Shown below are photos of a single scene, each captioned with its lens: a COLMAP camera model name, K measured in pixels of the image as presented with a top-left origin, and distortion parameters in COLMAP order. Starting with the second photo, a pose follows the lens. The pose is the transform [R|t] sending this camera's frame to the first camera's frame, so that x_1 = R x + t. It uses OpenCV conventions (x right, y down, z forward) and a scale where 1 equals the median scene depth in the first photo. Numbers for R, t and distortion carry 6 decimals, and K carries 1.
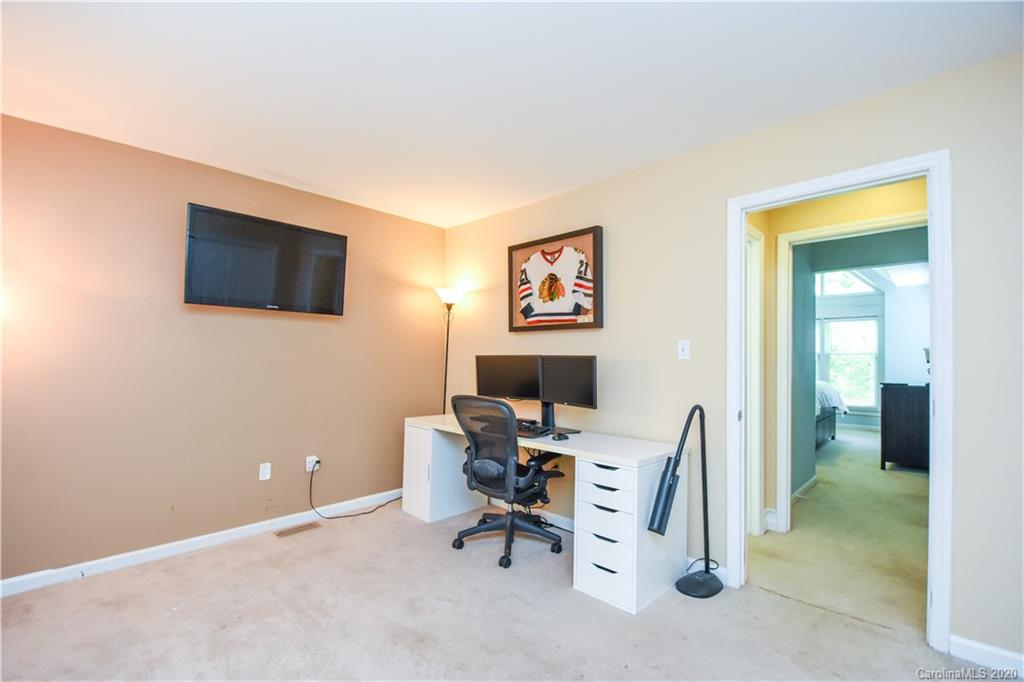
lens RADIAL K [[453.5, 0, 510.9], [0, 453.5, 343.4], [0, 0, 1]] dist [-0.000617, -0.010580]
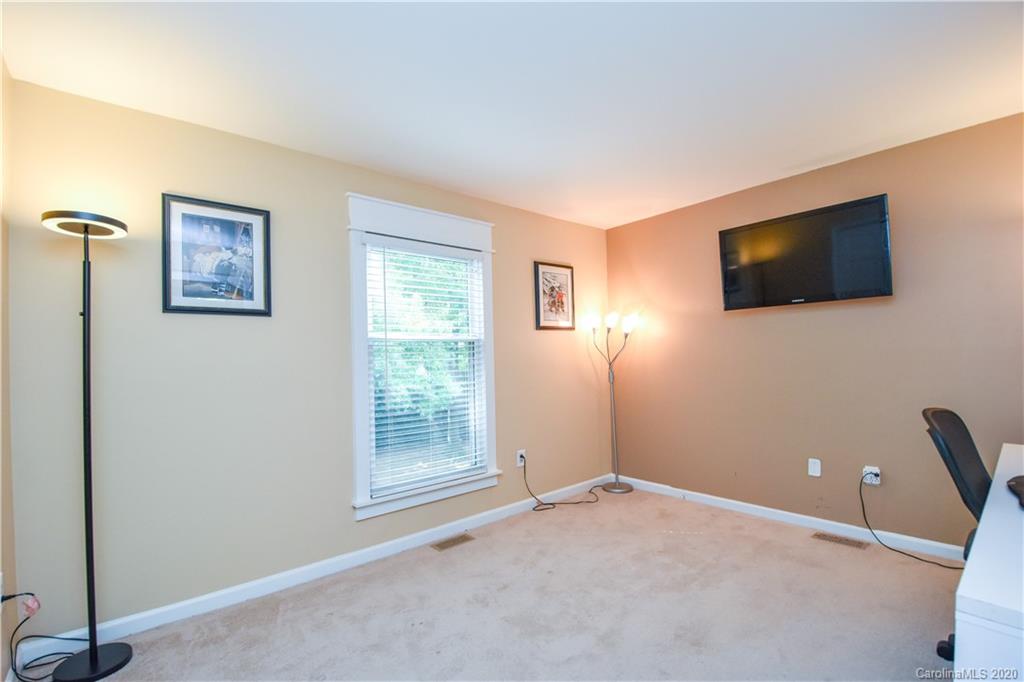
lens RADIAL K [[453.5, 0, 510.8], [0, 453.5, 342.6], [0, 0, 1]] dist [-0.000617, -0.010580]
pose [[-0.090626, -0.039257, -0.995111, 0.512764], [0.050588, 0.997751, -0.043968, 0.023082], [0.994599, -0.054325, -0.088437, 0.454973]]
